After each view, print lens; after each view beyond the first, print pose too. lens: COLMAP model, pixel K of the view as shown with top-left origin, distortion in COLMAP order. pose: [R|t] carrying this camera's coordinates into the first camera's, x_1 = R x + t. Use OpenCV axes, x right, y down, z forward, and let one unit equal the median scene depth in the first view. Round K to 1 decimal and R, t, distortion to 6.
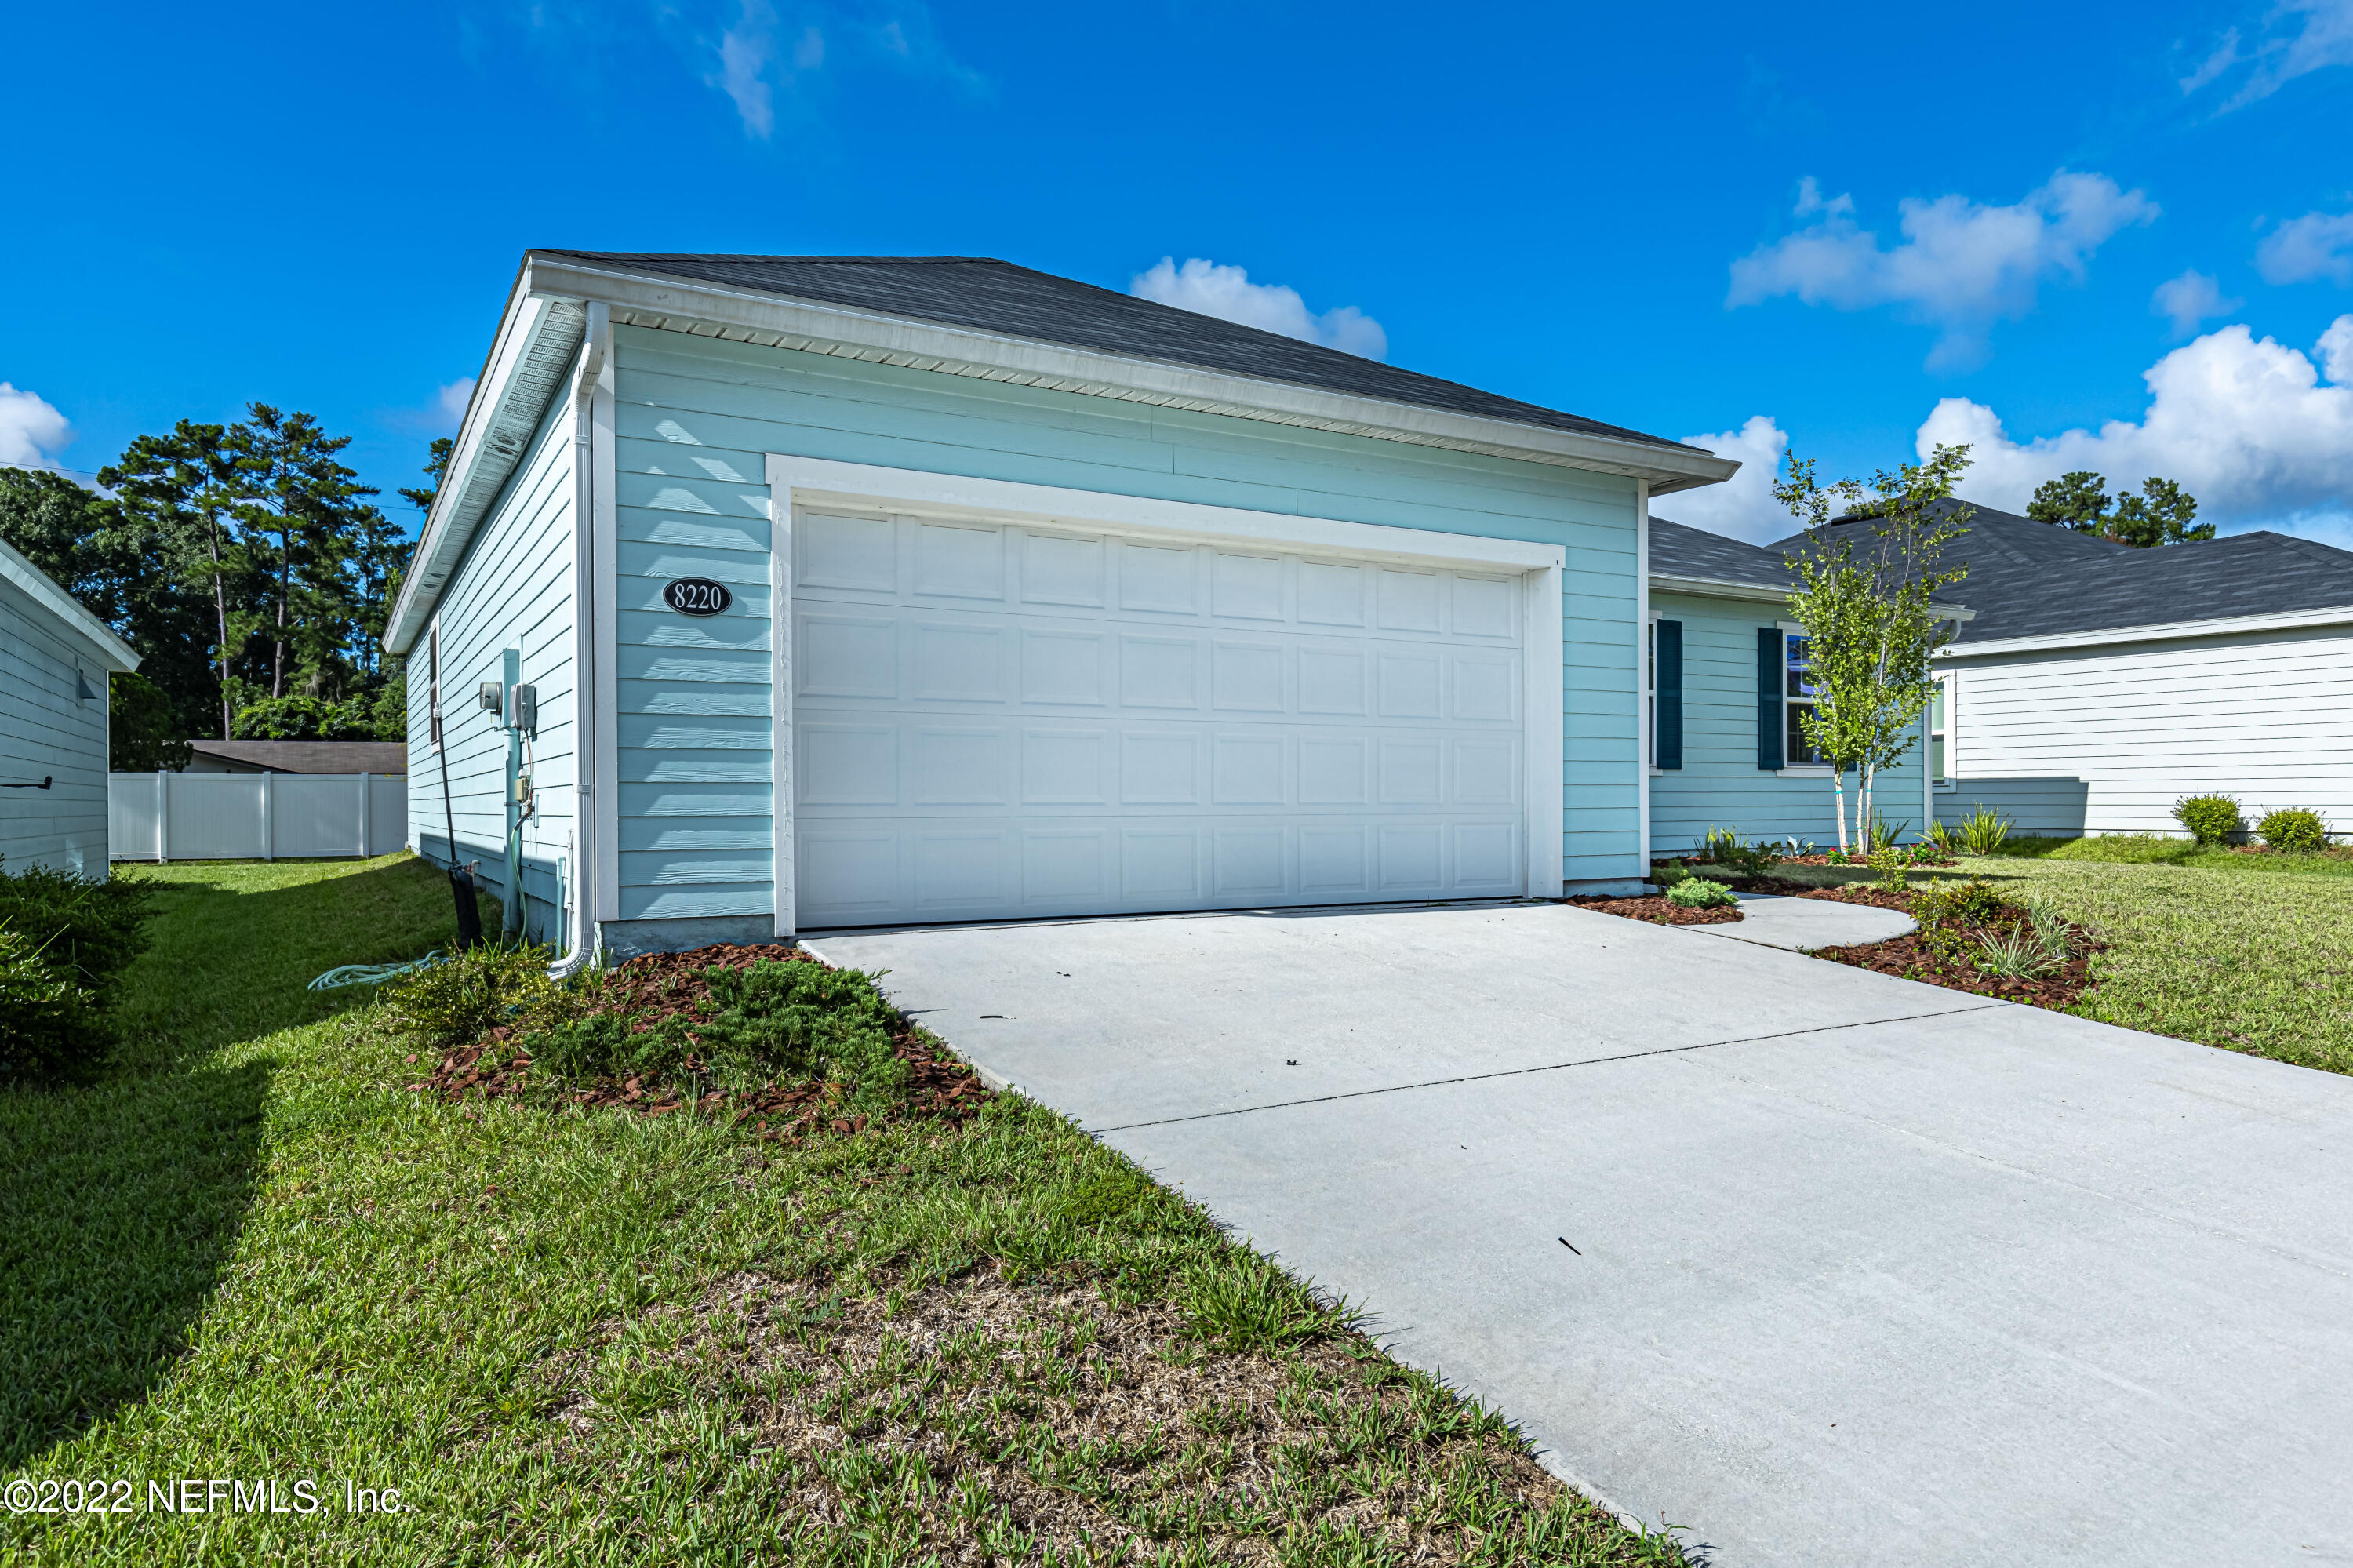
lens RADIAL K [[1466.8, 0, 1178.0], [0, 1466.8, 788.5], [0, 0, 1]] dist [0.001088, -0.001787]
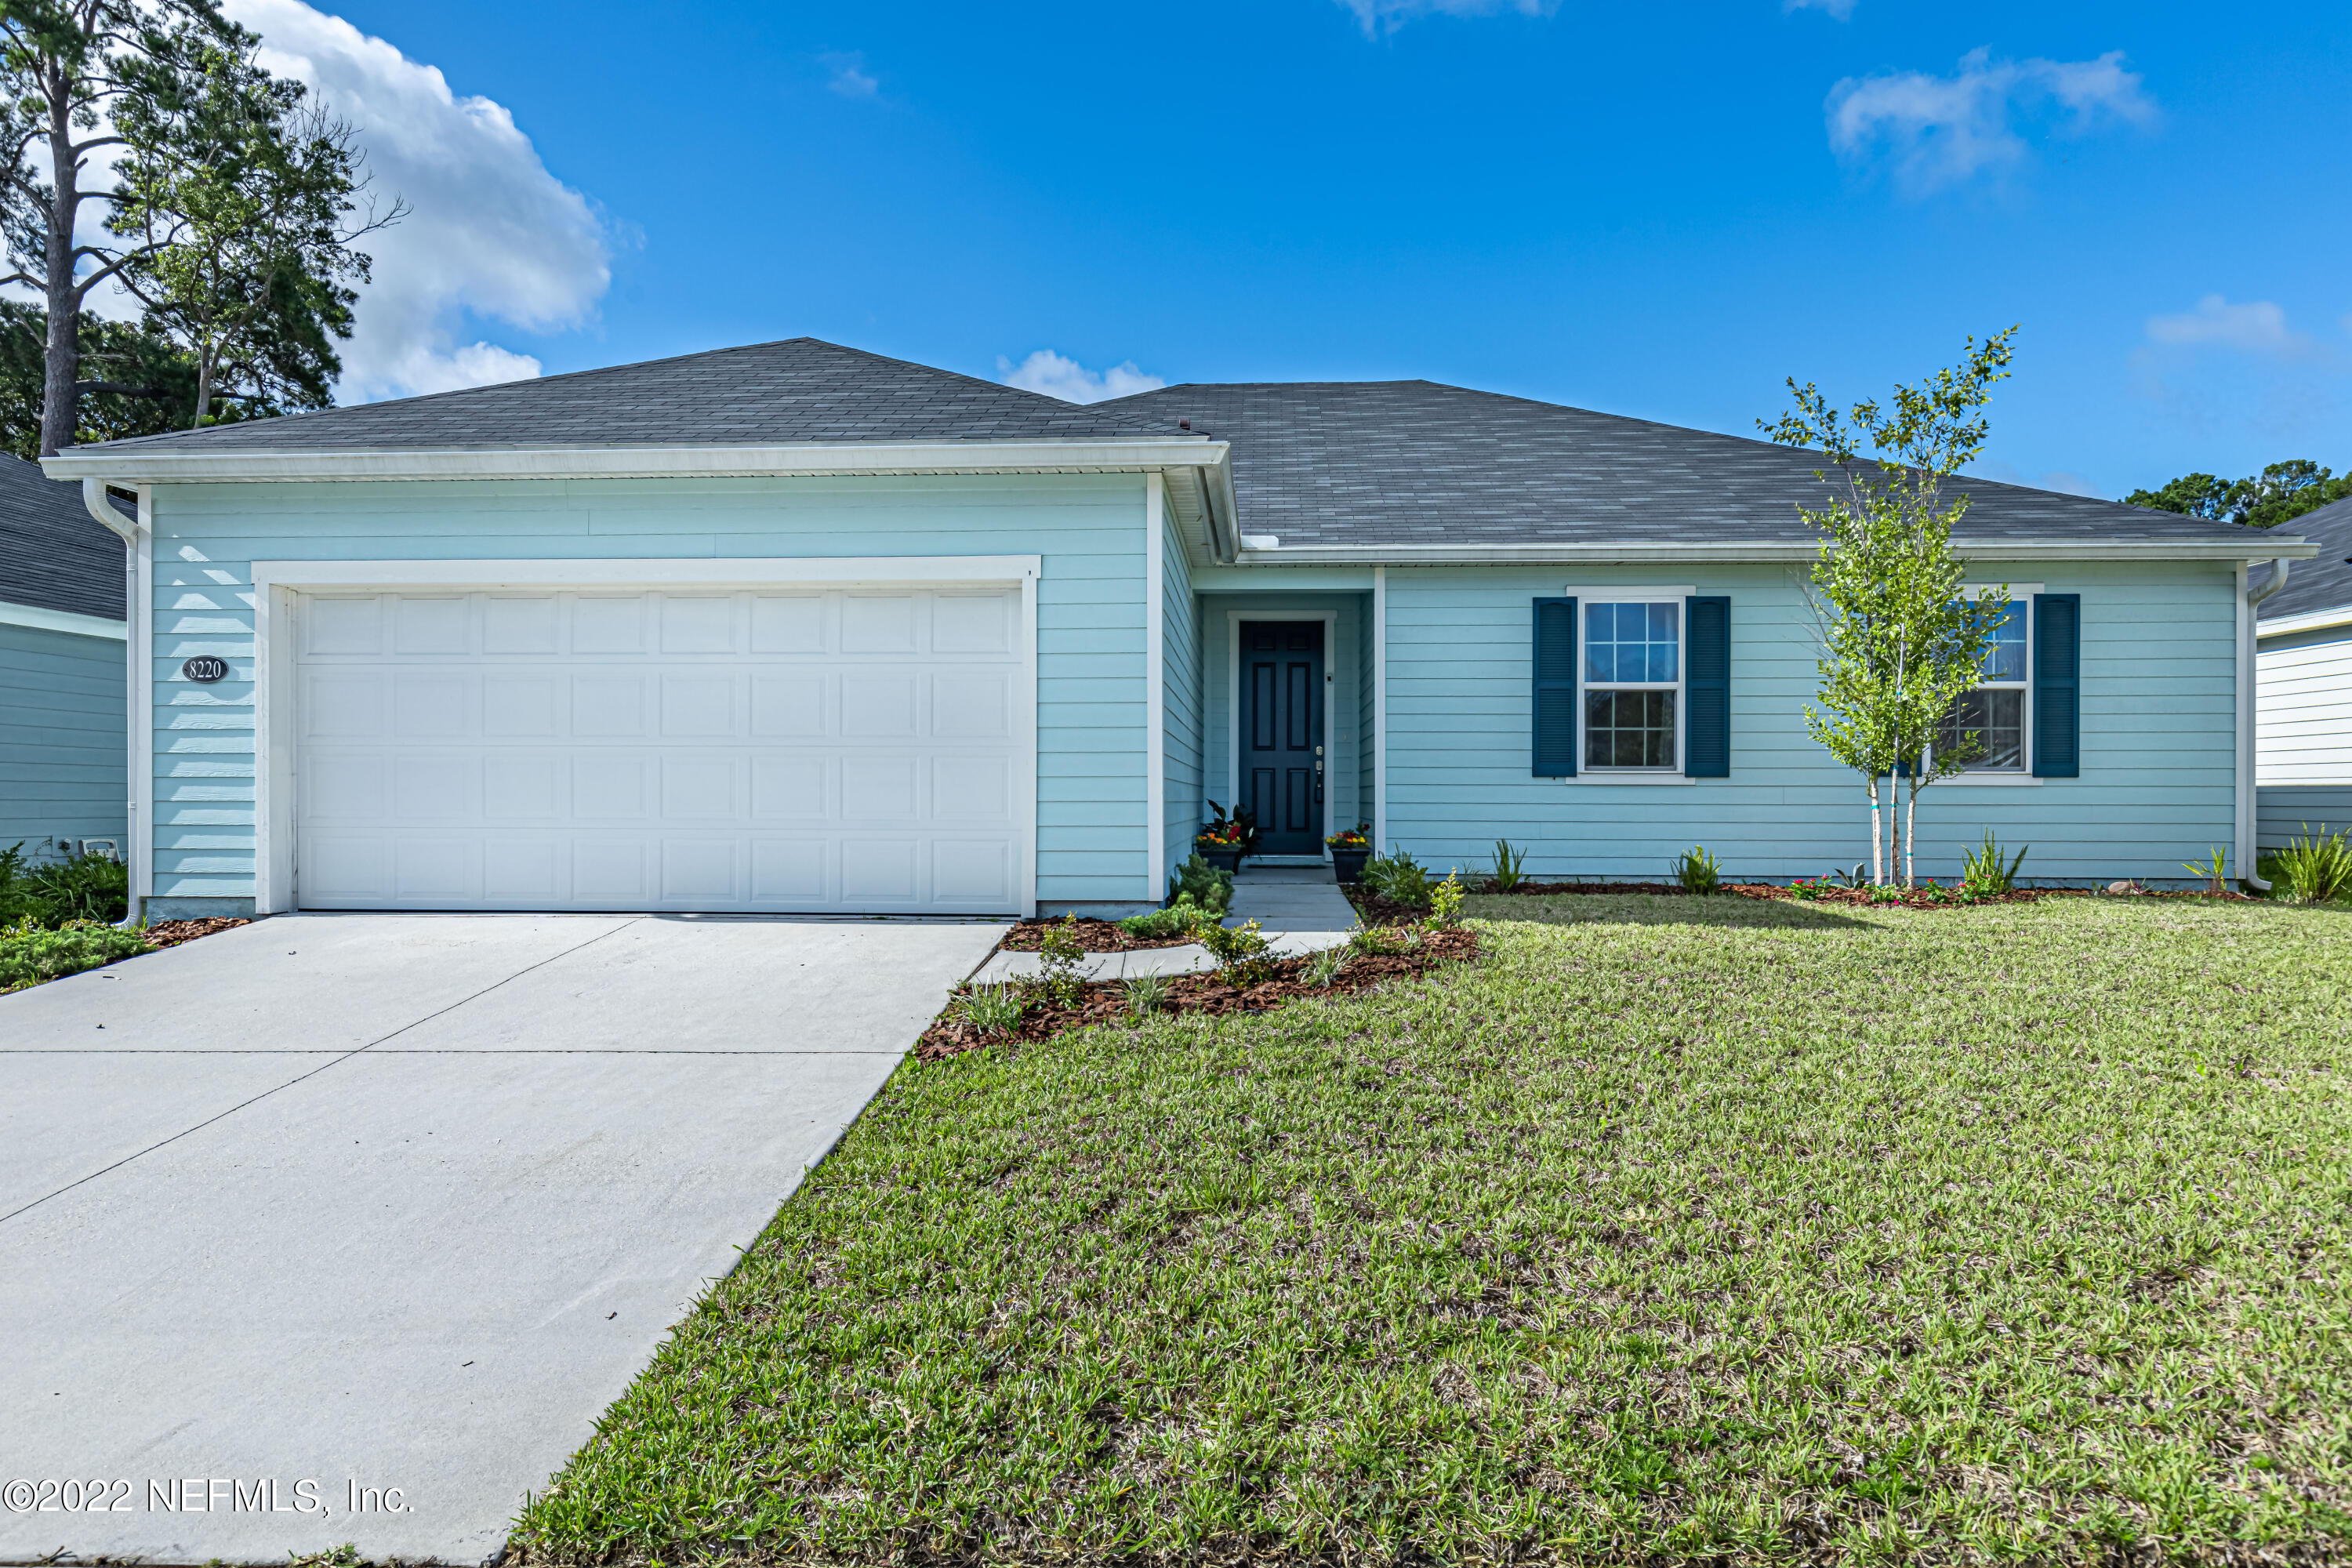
lens RADIAL K [[1466.1, 0, 1181.4], [0, 1466.1, 784.2], [0, 0, 1]] dist [0.001088, -0.001787]
pose [[0.835441, -0.000048, -0.549580, 1.201579], [0.000158, 1.000000, 0.000152, -0.020011], [0.549580, -0.000214, 0.835441, 0.332322]]
